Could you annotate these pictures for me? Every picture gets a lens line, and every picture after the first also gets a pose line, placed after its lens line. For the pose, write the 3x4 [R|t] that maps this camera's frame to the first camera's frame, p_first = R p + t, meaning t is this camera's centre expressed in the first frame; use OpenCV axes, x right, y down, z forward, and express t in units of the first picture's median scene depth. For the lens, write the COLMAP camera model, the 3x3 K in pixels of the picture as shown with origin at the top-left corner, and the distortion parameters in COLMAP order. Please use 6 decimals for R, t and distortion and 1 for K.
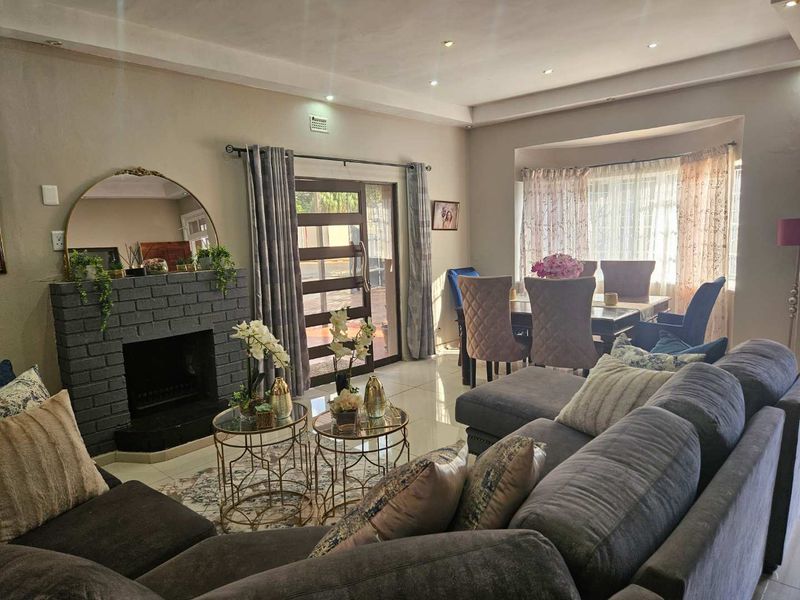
lens RADIAL K [[556.4, 0, 385.3], [0, 556.4, 296.7], [0, 0, 1]] dist [0.078533, -0.085658]
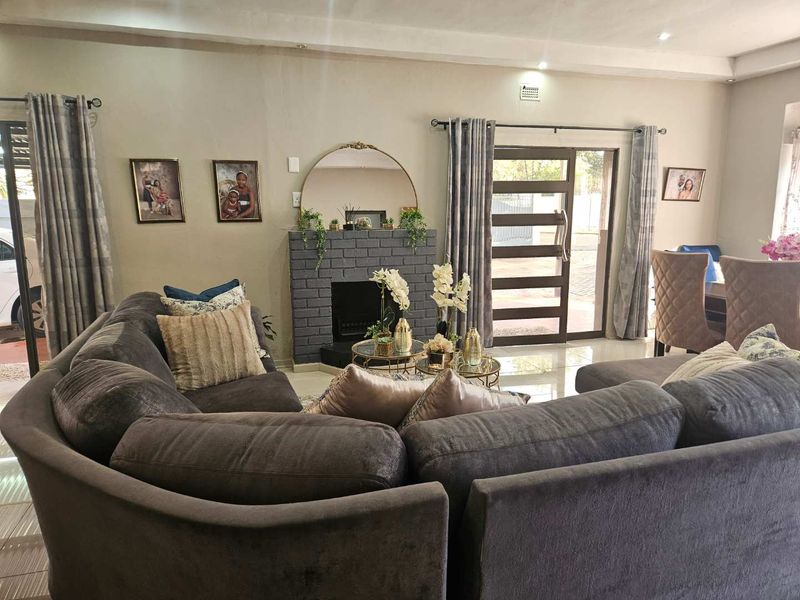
lens RADIAL K [[556.4, 0, 385.3], [0, 556.4, 296.7], [0, 0, 1]] dist [0.078533, -0.085658]
pose [[0.849765, 0.115566, -0.514338, 0.238535], [-0.089749, 0.993146, 0.074871, 0.008408], [0.519465, -0.017461, 0.854313, -0.019511]]
